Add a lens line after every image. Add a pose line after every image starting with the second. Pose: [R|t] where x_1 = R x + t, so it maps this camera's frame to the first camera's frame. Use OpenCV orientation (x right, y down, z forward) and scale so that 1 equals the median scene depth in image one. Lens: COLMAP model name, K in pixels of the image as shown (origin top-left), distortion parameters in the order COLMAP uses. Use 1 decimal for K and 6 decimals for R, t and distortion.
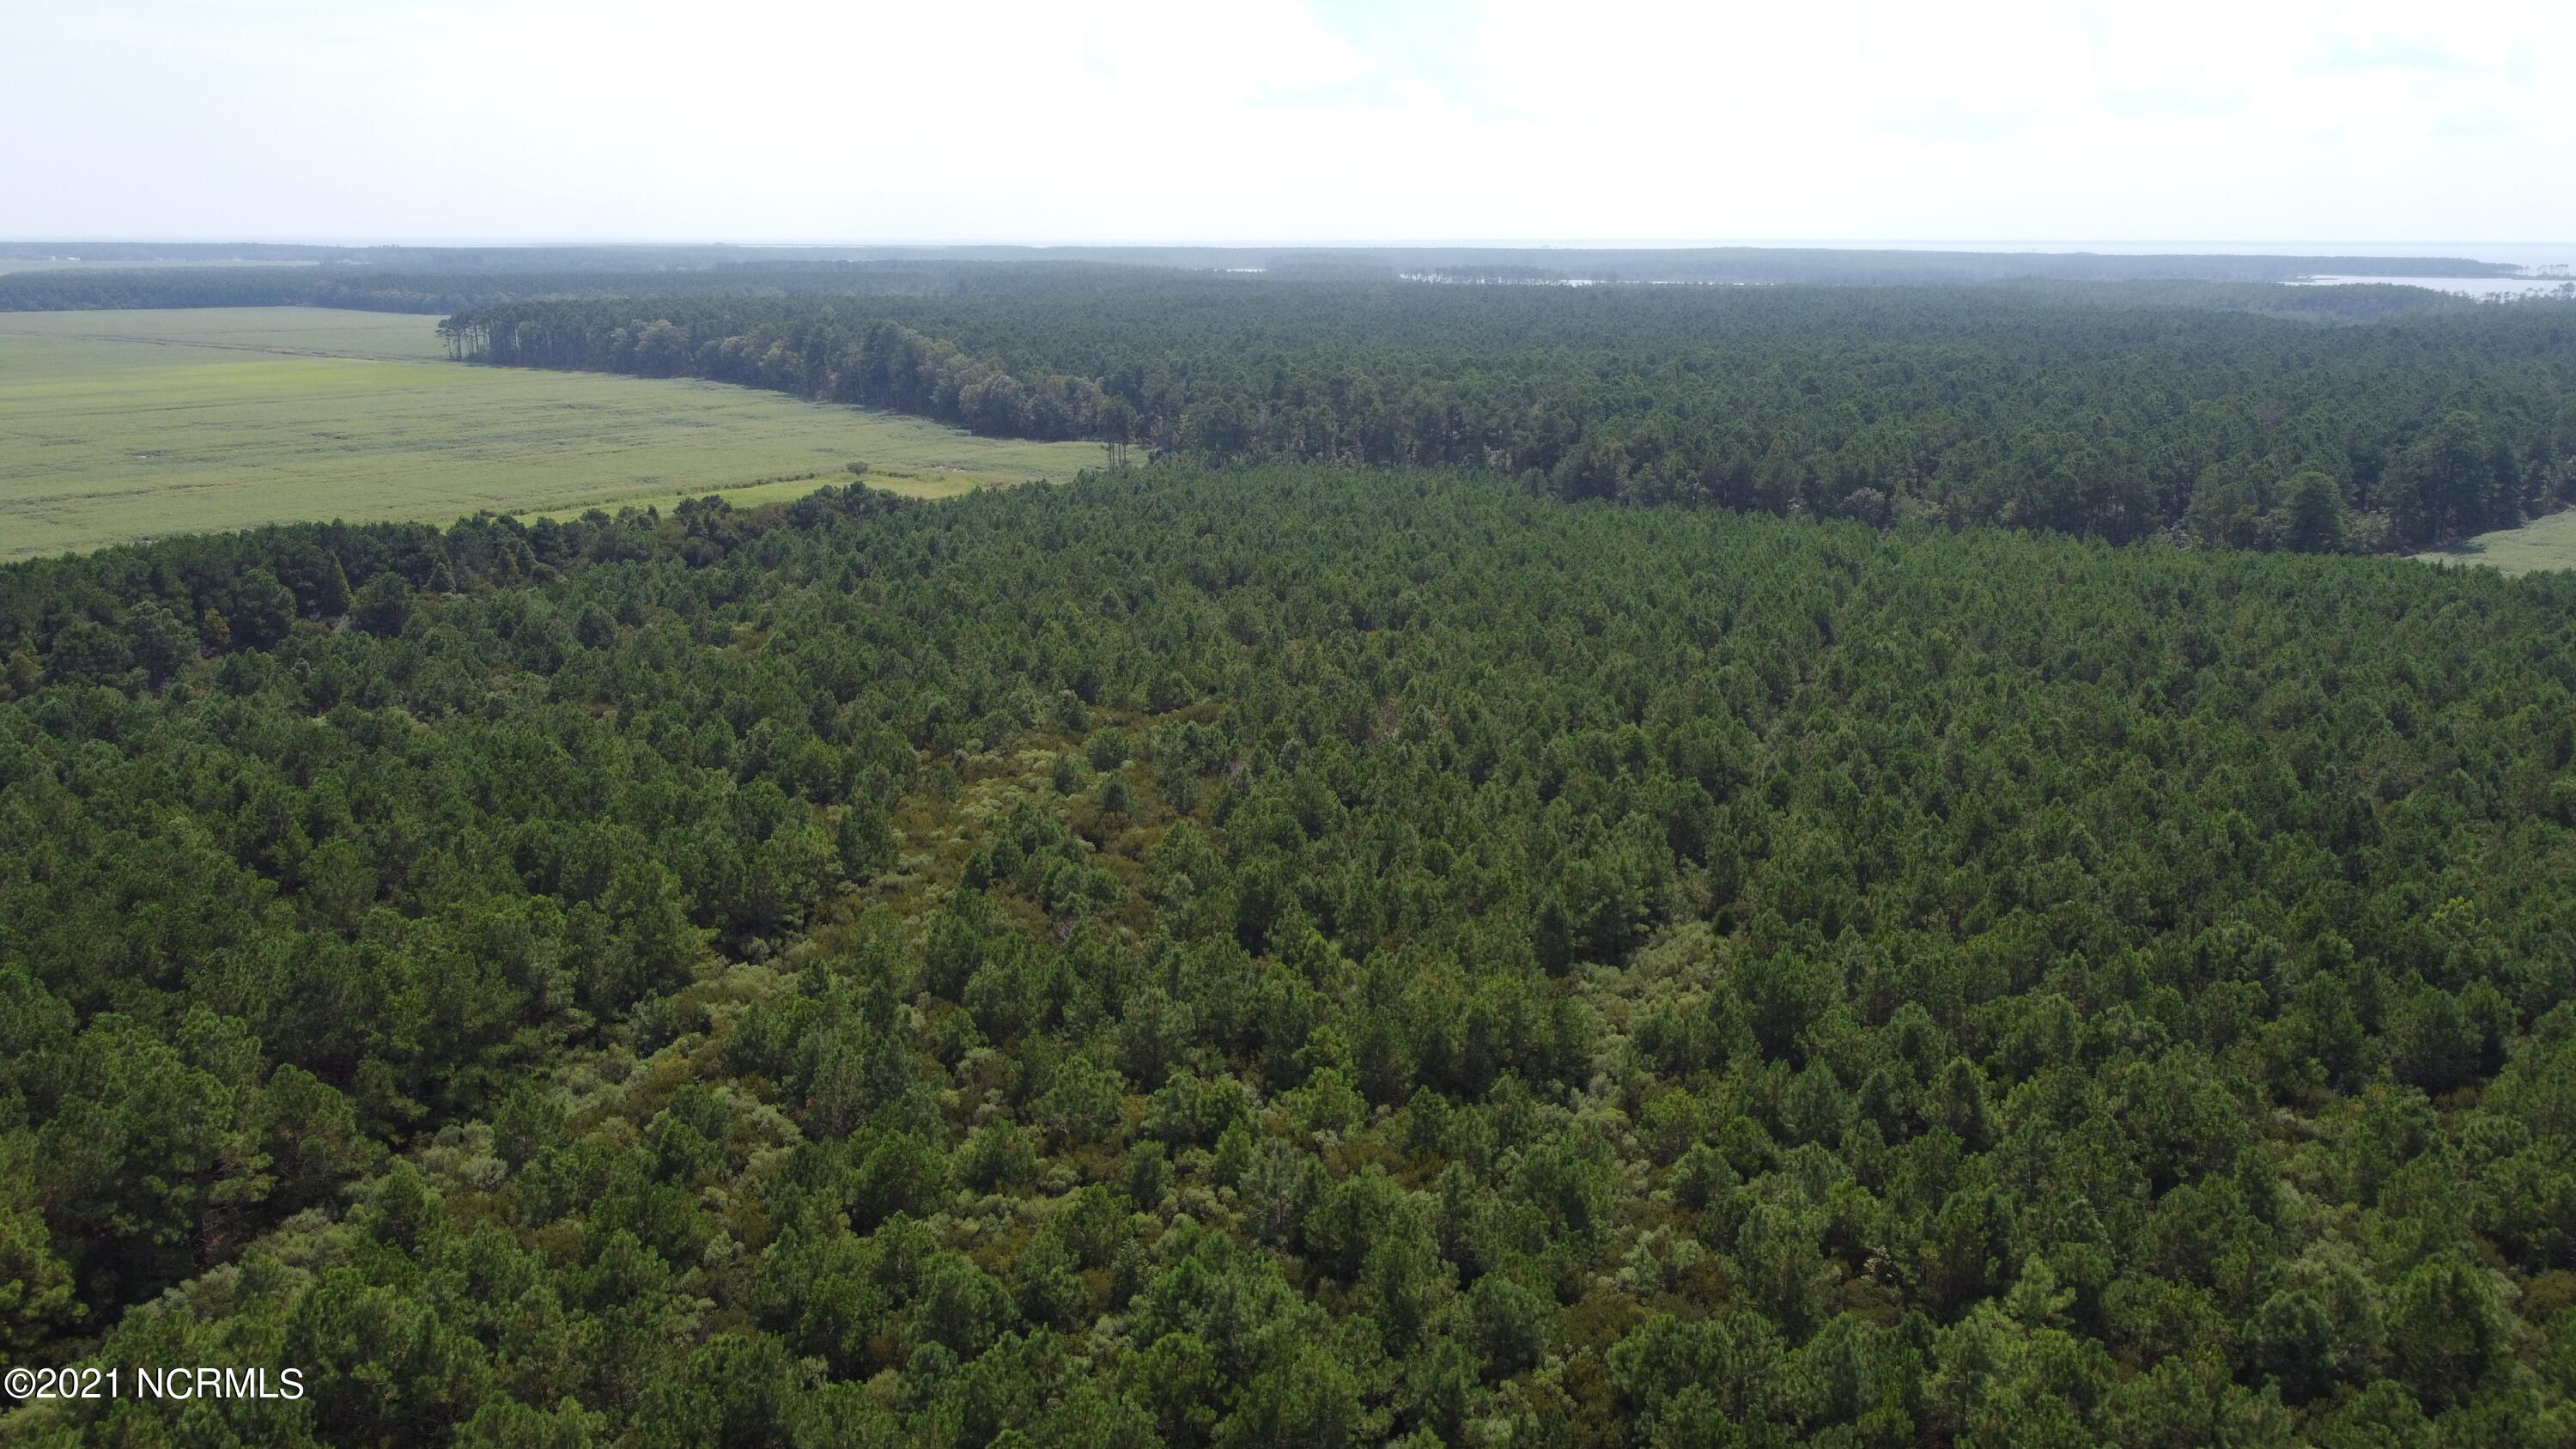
lens RADIAL K [[1901.7, 0, 1319.7], [0, 1901.7, 734.6], [0, 0, 1]] dist [0.007161, -0.002399]
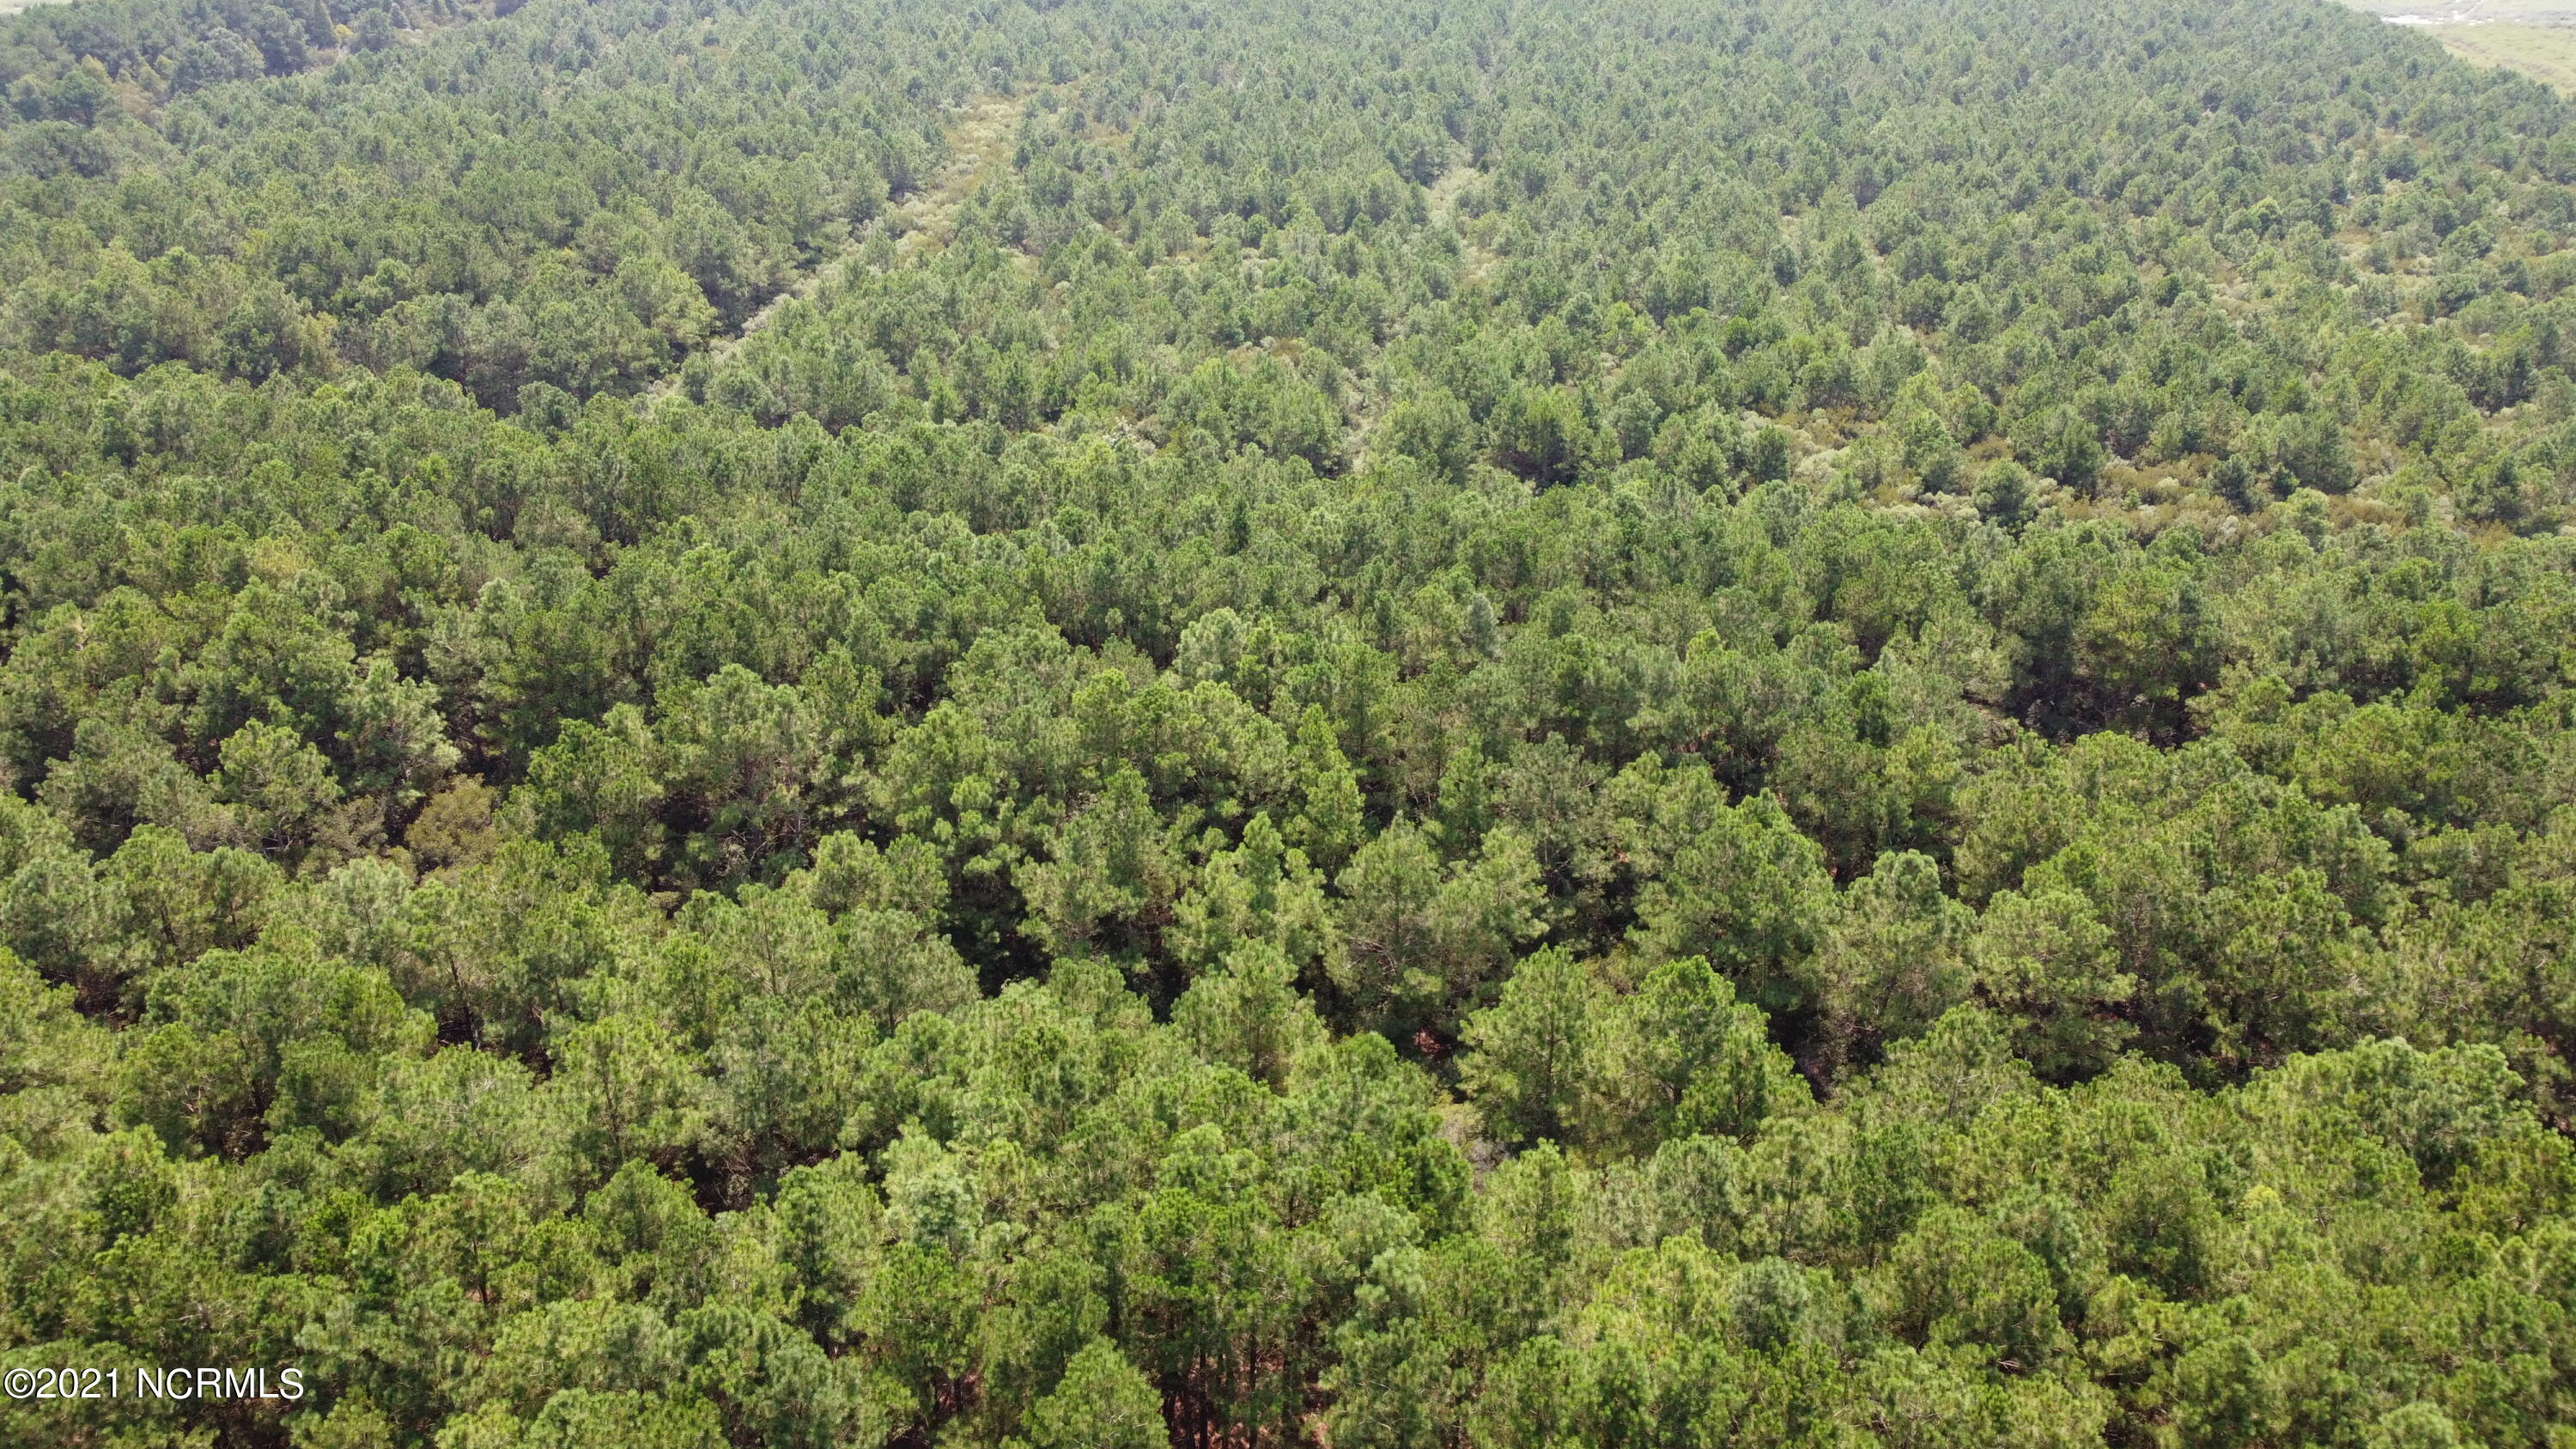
lens RADIAL K [[1986.3, 0, 1313.5], [0, 1986.3, 719.0], [0, 0, 1]] dist [0.008057, -0.028184]
pose [[0.977040, -0.092610, 0.191875, -0.154364], [0.048775, 0.973895, 0.221697, 0.087714], [-0.207397, -0.207248, 0.956052, -0.362952]]
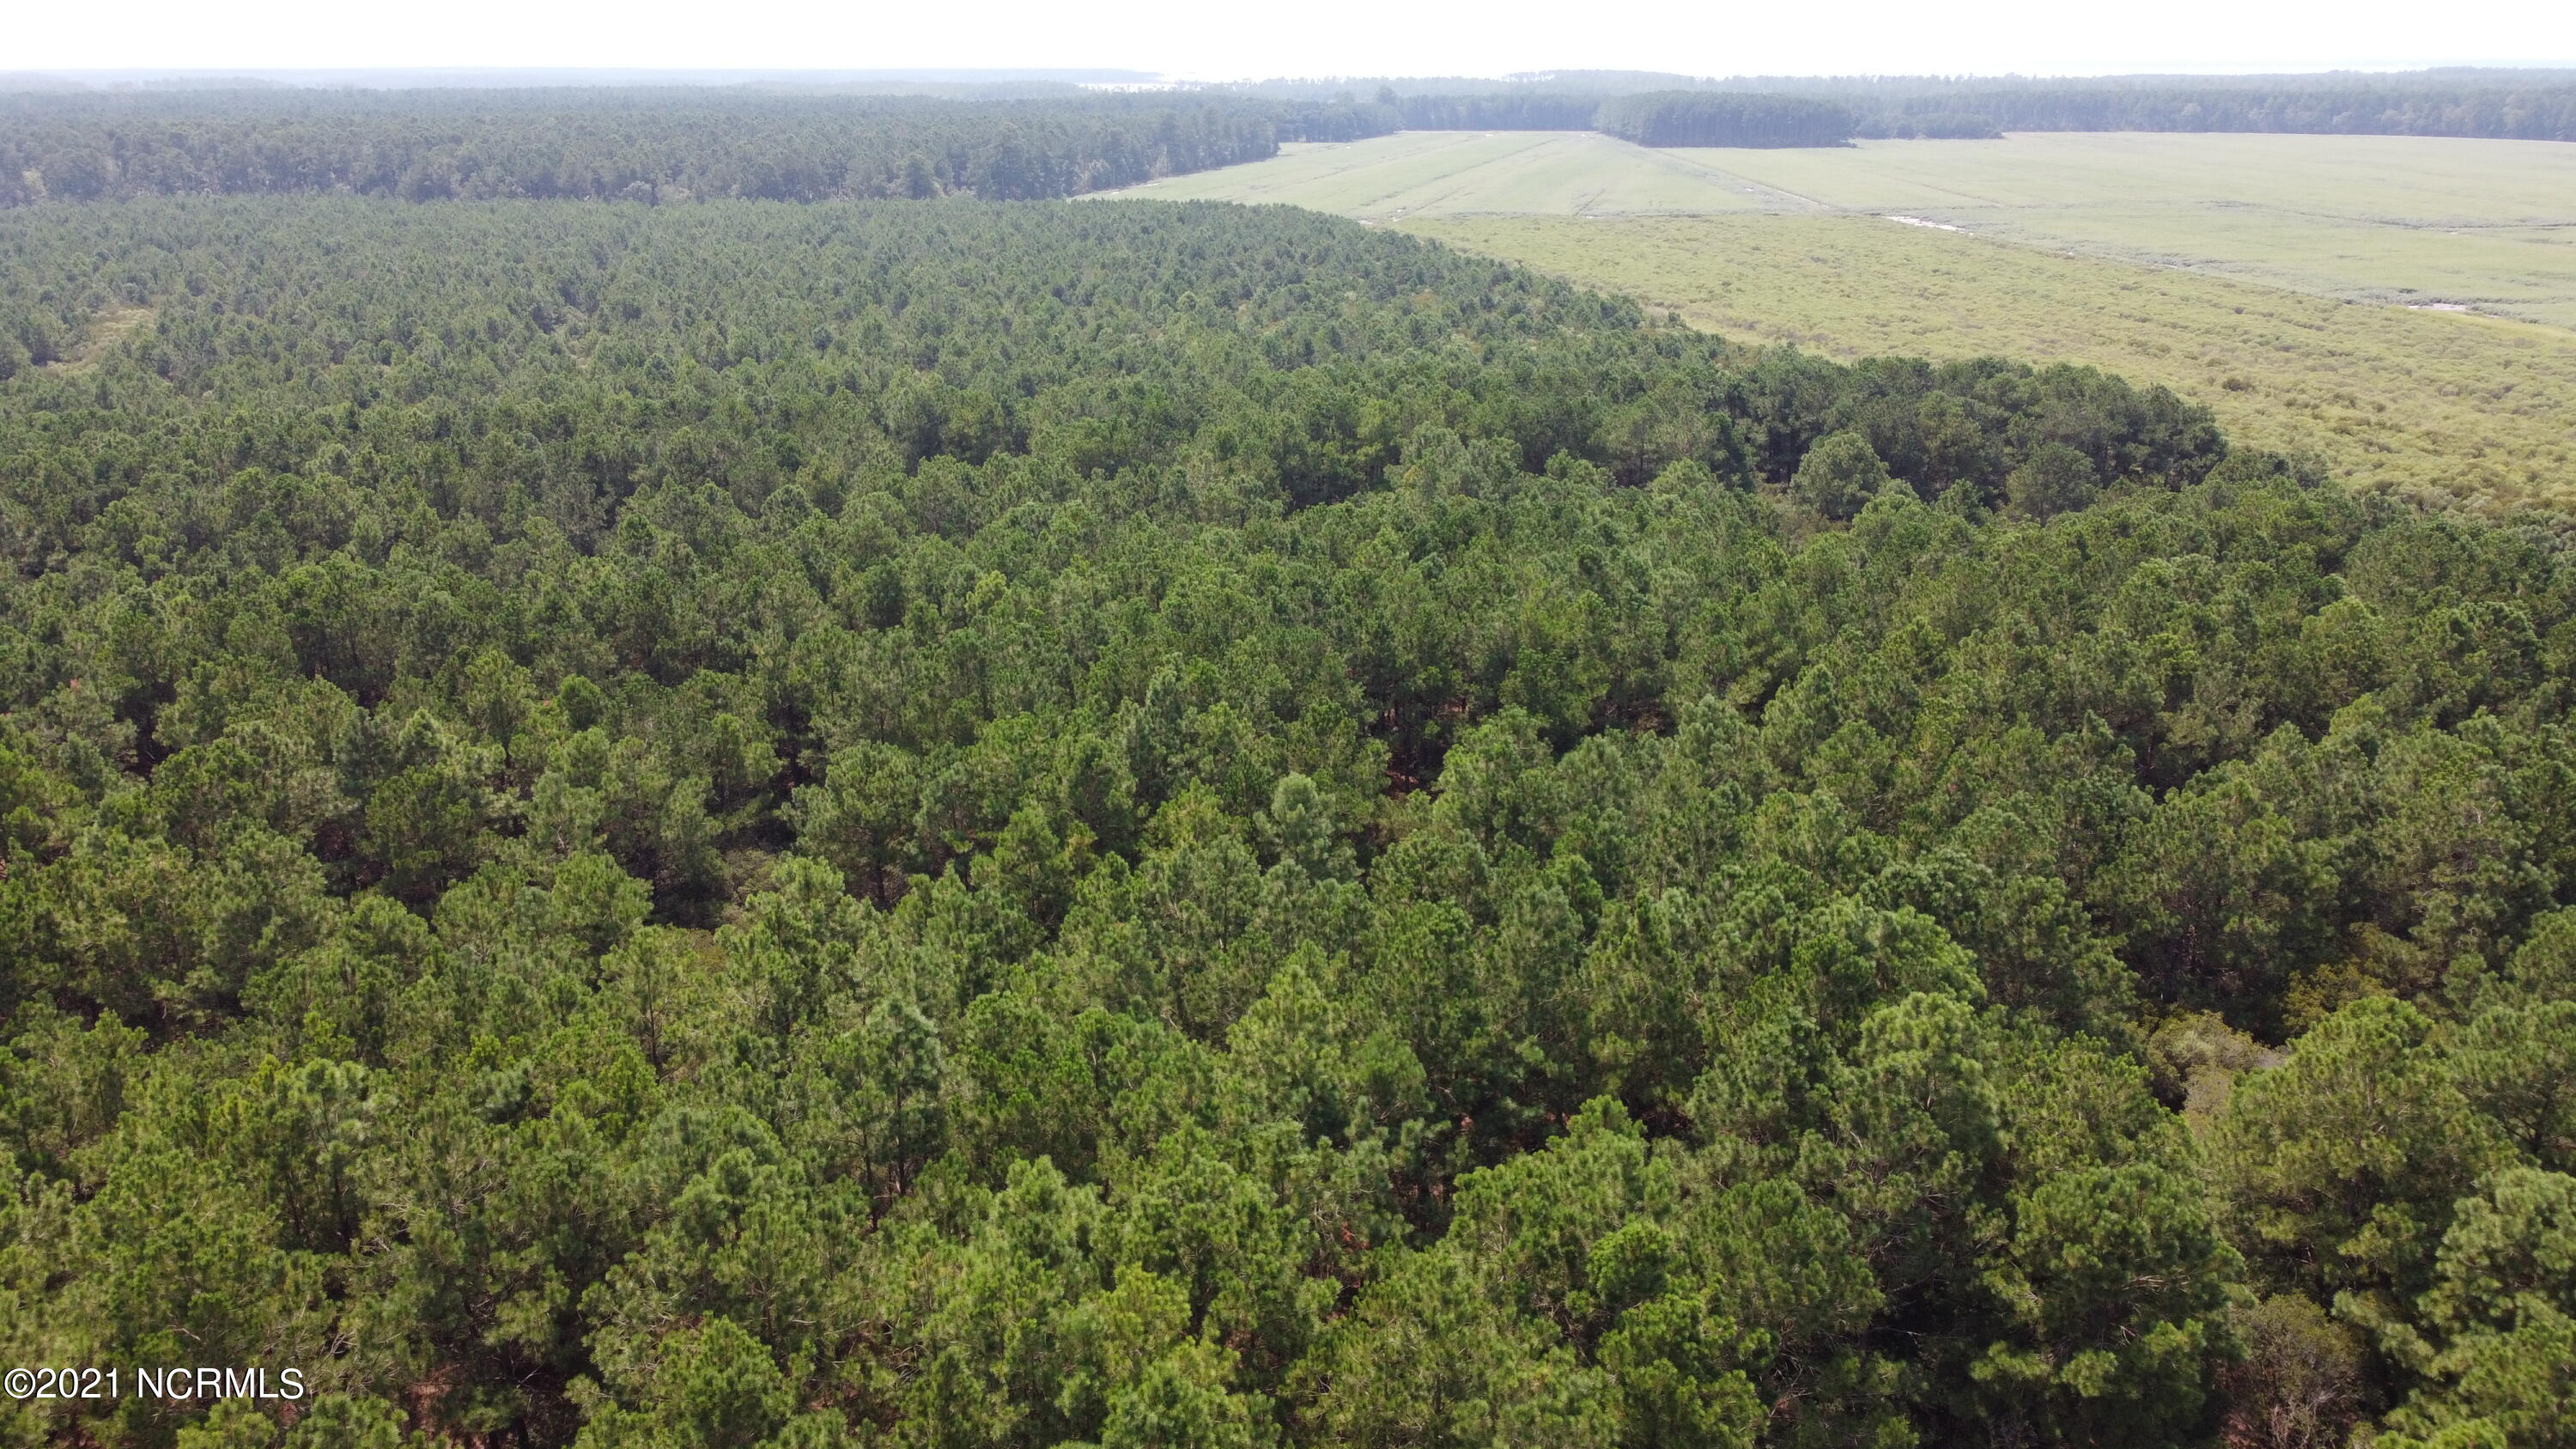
lens RADIAL K [[1988.2, 0, 1377.6], [0, 1988.2, 700.5], [0, 0, 1]] dist [0.002684, -0.009626]
pose [[0.811086, -0.183897, 0.555267, -0.181550], [0.154533, 0.982934, 0.099805, 0.207485], [-0.564144, 0.004857, 0.825662, -0.609551]]
